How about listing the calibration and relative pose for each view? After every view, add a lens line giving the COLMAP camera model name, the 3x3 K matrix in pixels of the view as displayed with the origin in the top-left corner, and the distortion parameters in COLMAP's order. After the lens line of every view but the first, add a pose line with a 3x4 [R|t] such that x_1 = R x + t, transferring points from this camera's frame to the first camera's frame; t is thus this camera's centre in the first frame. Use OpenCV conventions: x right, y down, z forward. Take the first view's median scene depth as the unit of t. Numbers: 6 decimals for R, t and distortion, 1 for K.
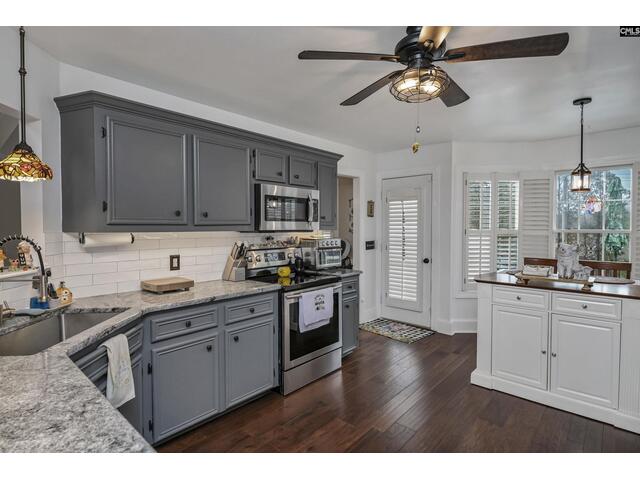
lens RADIAL K [[332.9, 0, 316.4], [0, 332.9, 237.0], [0, 0, 1]] dist [-0.003554, -0.005380]
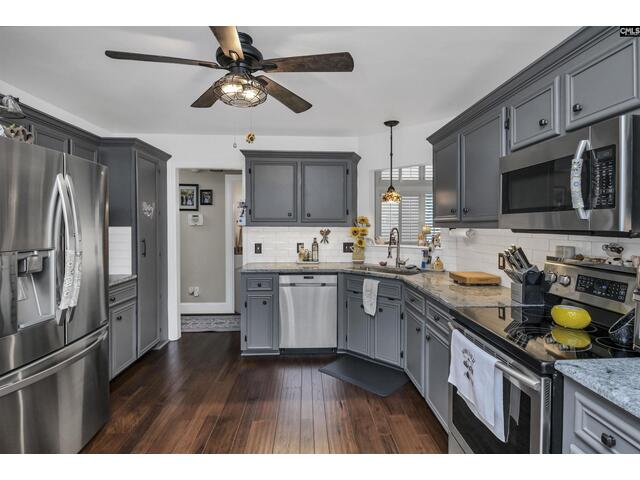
lens RADIAL K [[332.9, 0, 335.3], [0, 332.9, 230.0], [0, 0, 1]] dist [-0.003554, -0.005380]
pose [[-0.685999, 0.013407, -0.727479, 0.545221], [-0.021489, 0.999021, 0.038675, -0.035873], [0.727285, 0.042164, -0.685039, 1.220670]]
